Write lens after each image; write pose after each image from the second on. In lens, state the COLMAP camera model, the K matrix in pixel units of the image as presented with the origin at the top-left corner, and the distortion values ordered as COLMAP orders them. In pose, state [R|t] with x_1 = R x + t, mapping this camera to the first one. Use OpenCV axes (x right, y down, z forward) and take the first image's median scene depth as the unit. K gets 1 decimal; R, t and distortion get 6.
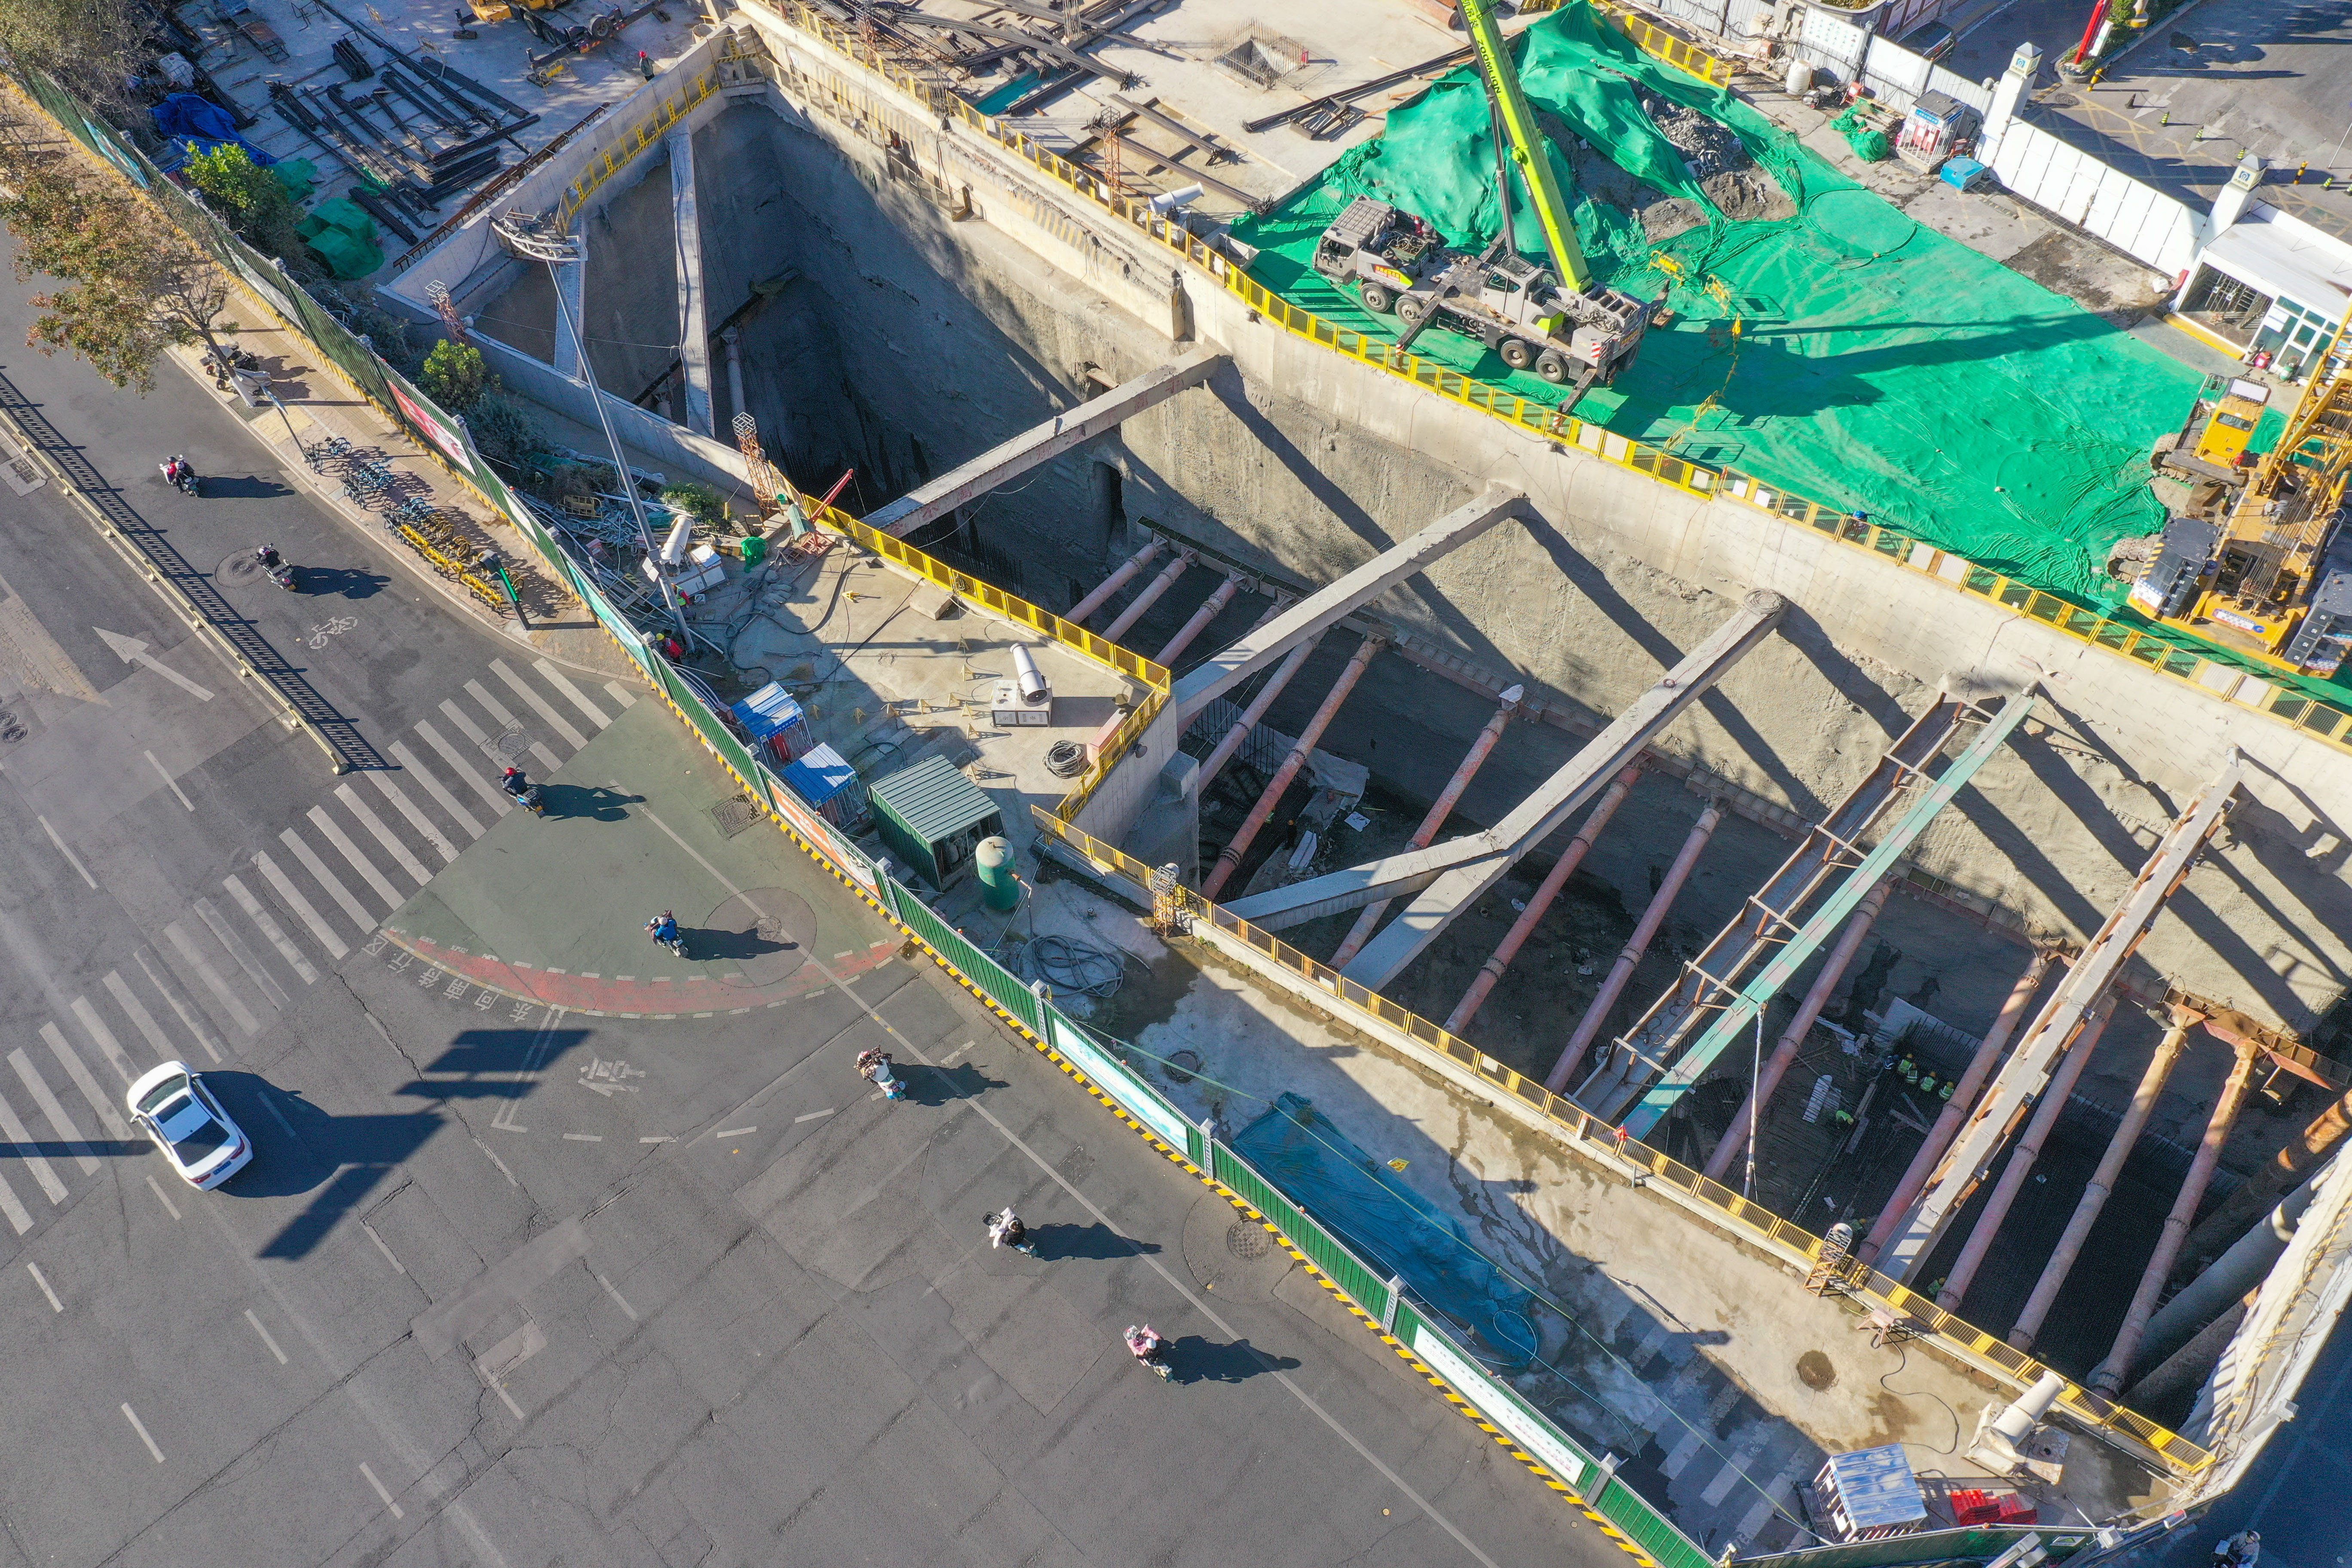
lens RADIAL K [[1866.3, 0, 1183.9], [0, 1866.3, 753.6], [0, 0, 1]] dist [0.001607, -0.004486]
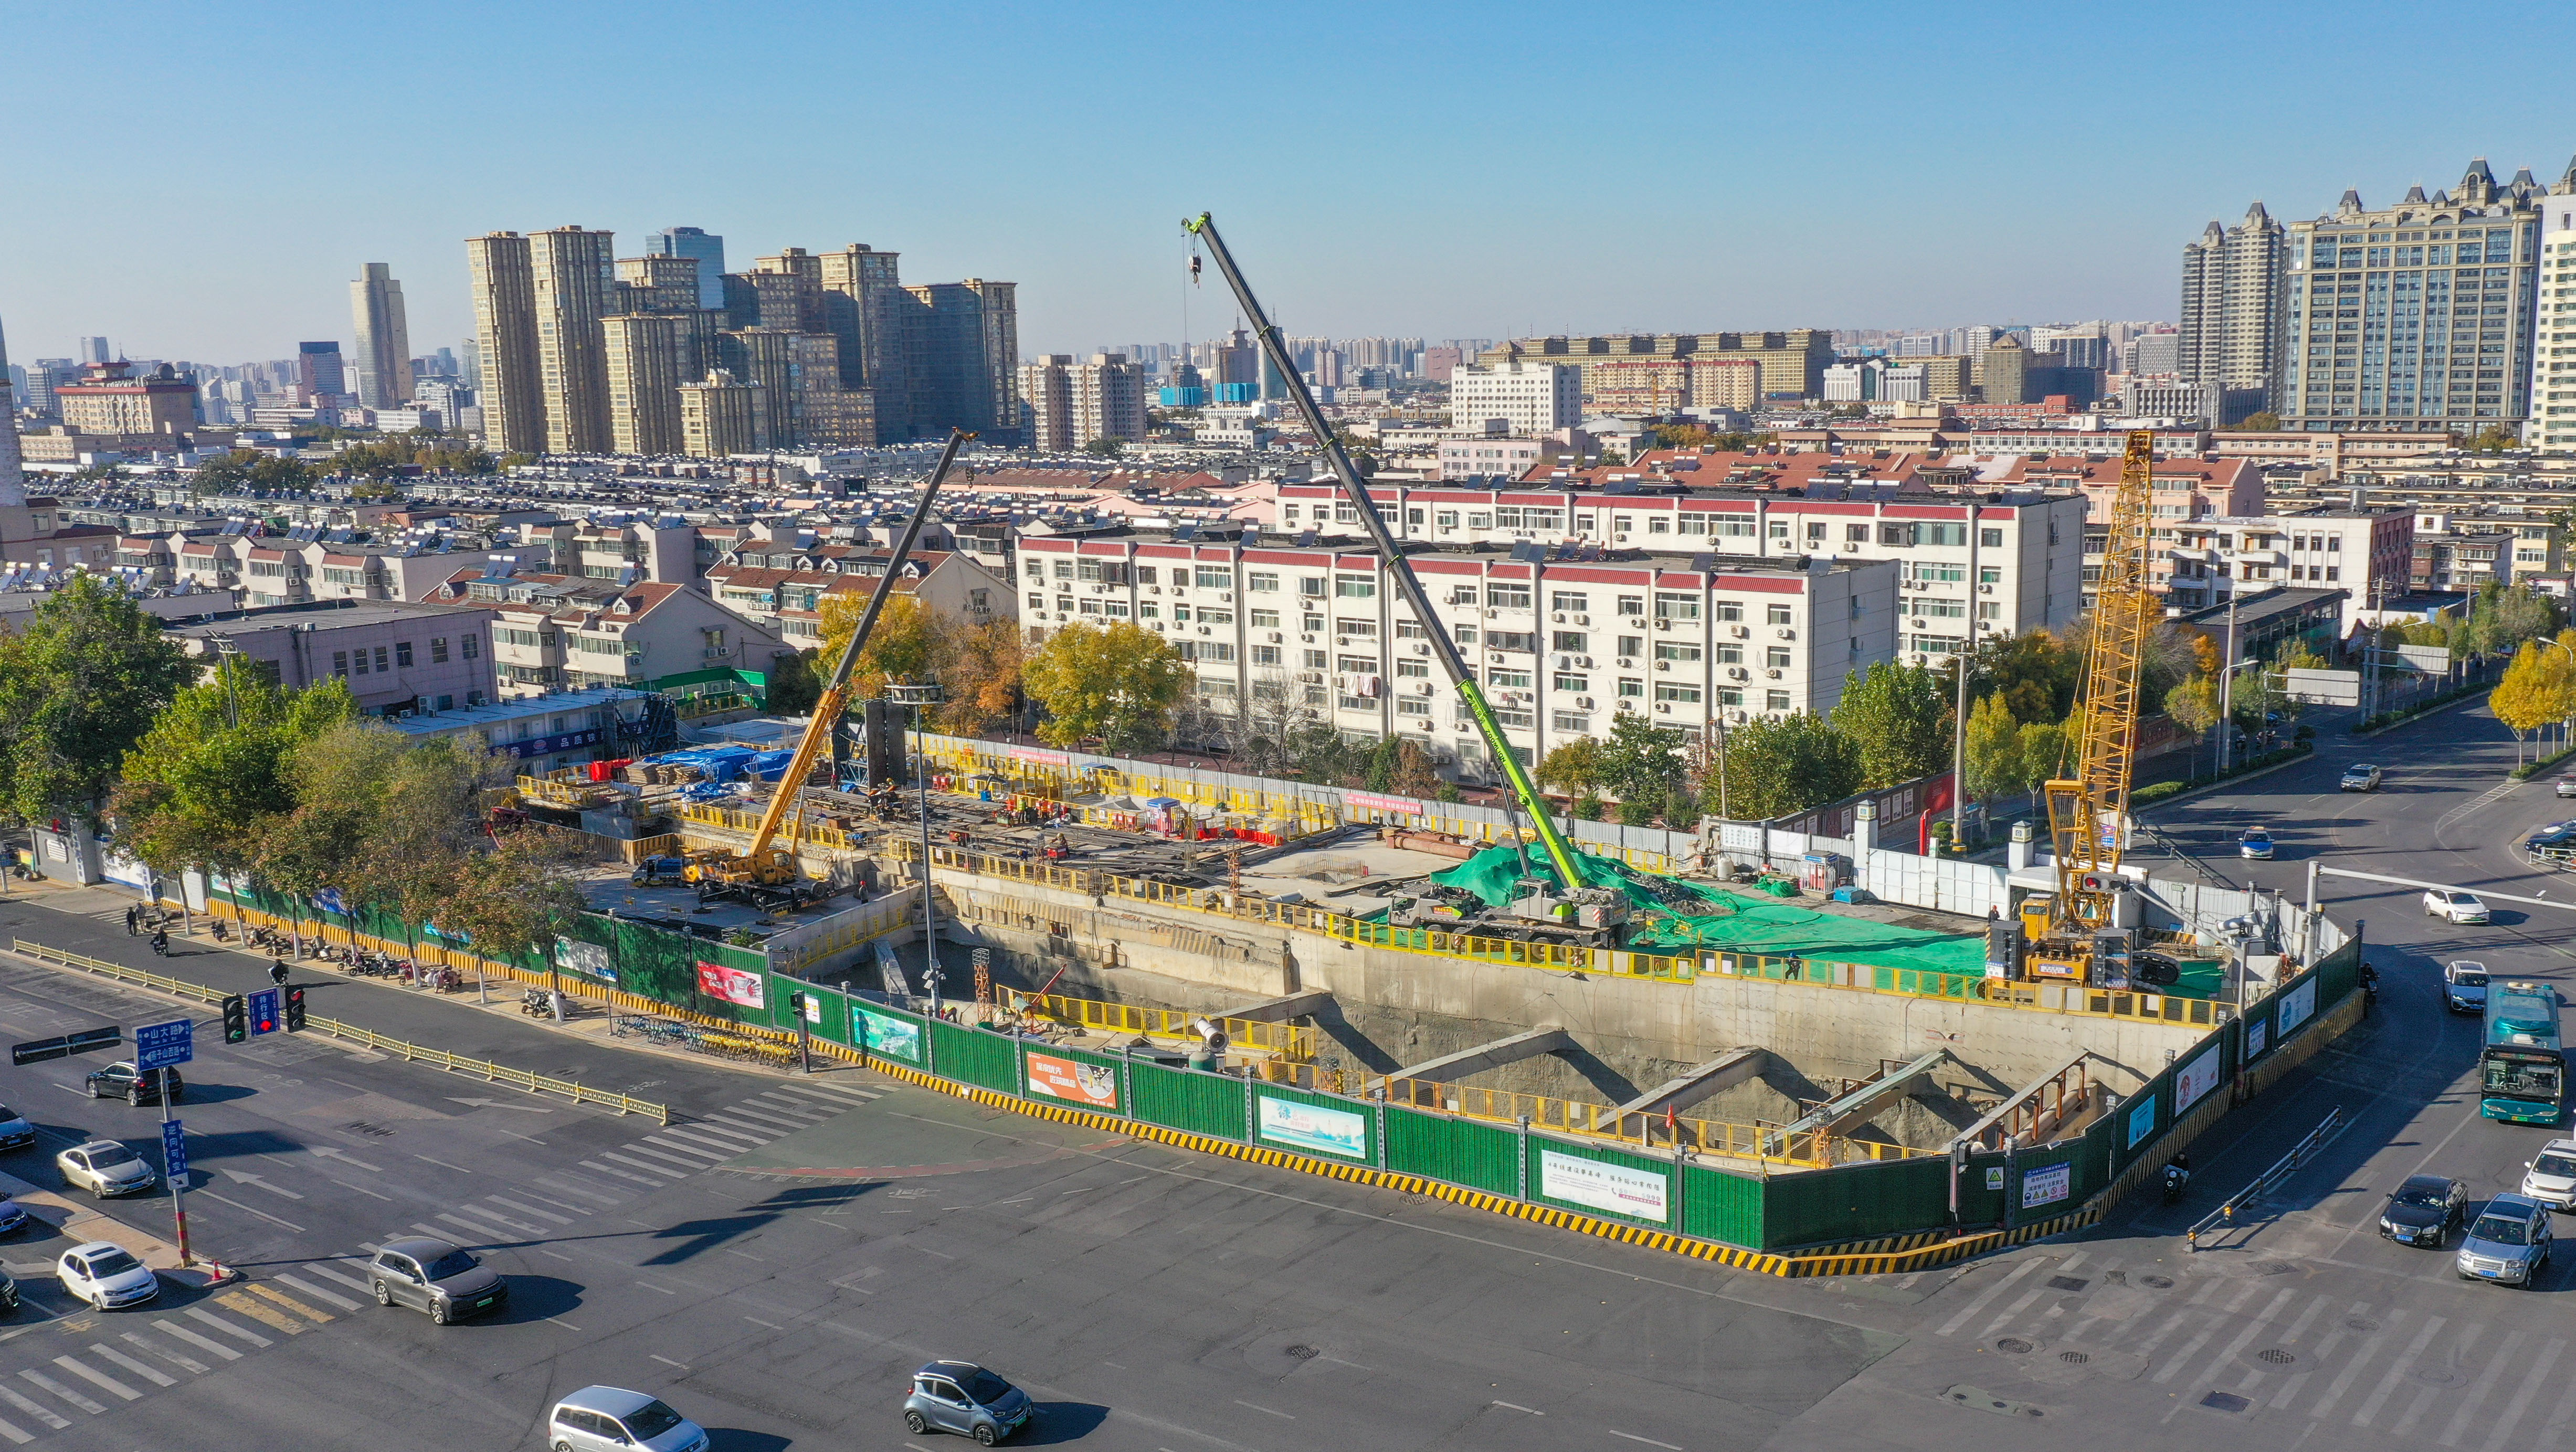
lens RADIAL K [[2273.9, 0, 1445.3], [0, 2273.9, 782.9], [0, 0, 1]] dist [0.000630, -0.015036]
pose [[0.991103, -0.020610, 0.131489, -0.109692], [0.104604, 0.731465, -0.673807, 0.820901], [-0.082292, 0.681567, 0.727114, -0.285675]]
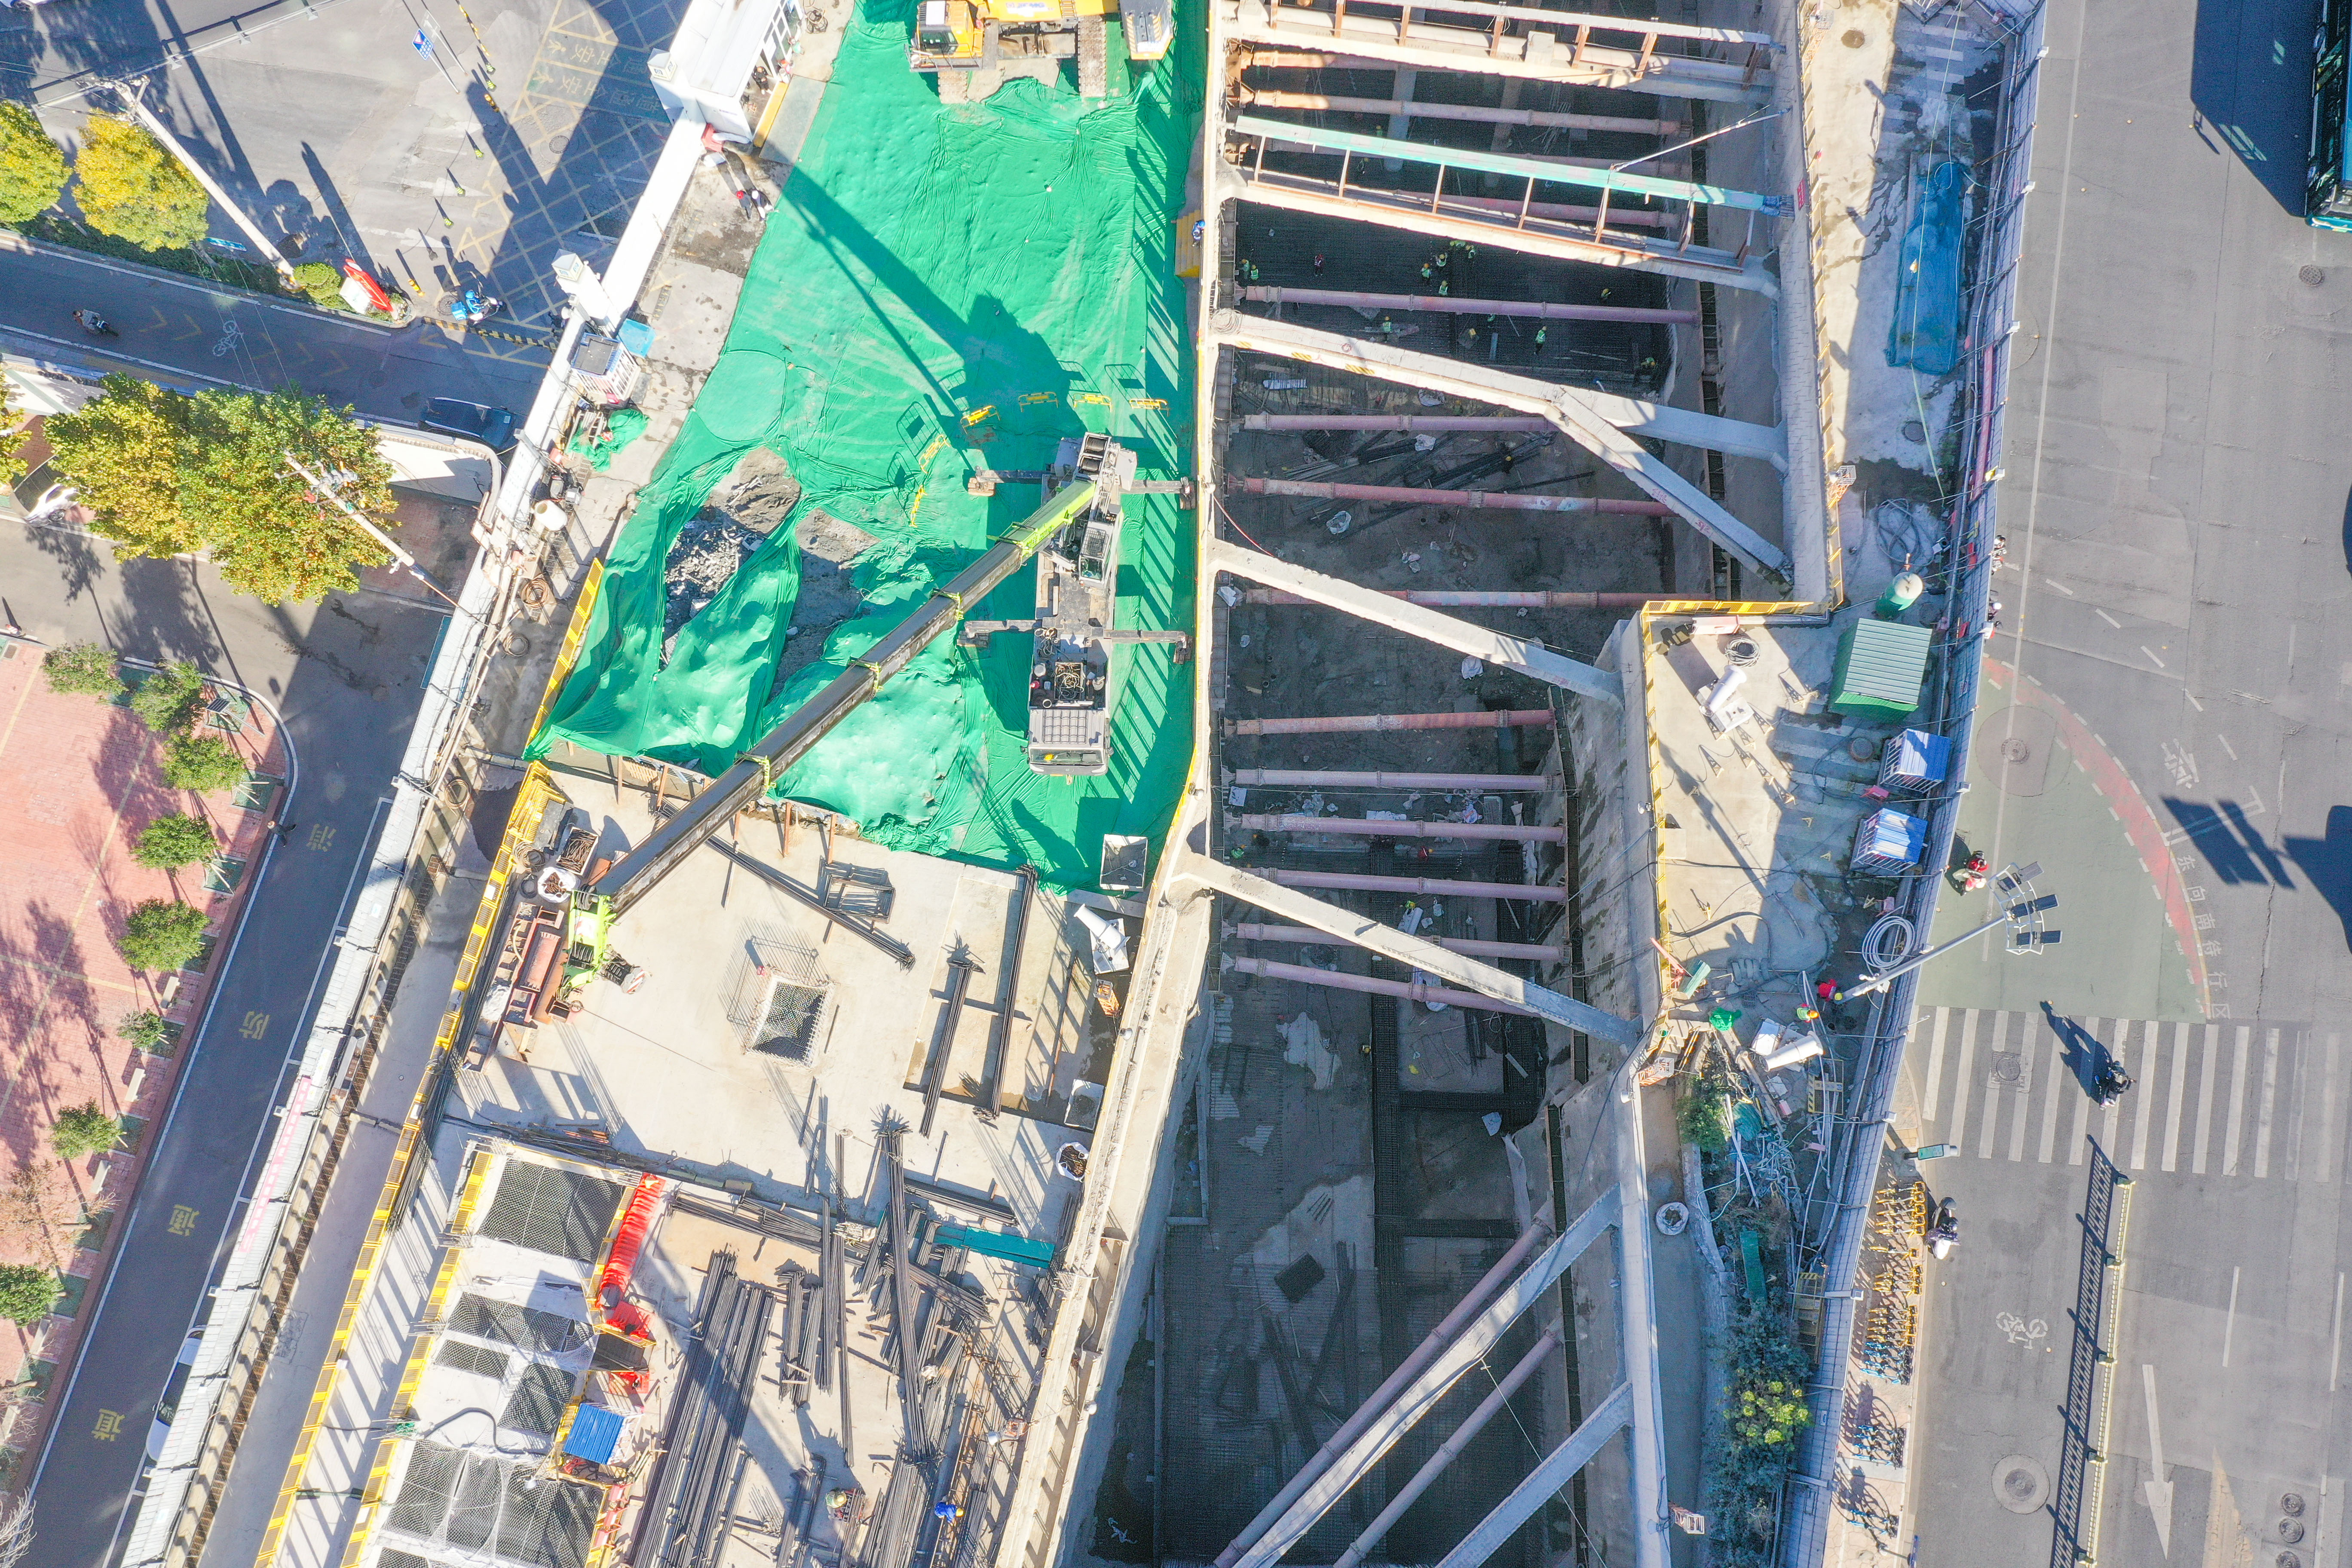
lens RADIAL K [[1866.3, 0, 1183.0], [0, 1866.3, 773.8], [0, 0, 1]] dist [0.001607, -0.004486]
pose [[-0.523388, -0.807509, 0.272019, -0.231449], [0.707240, -0.233625, 0.667256, -0.935354], [-0.475265, 0.541617, 0.693379, 0.319328]]
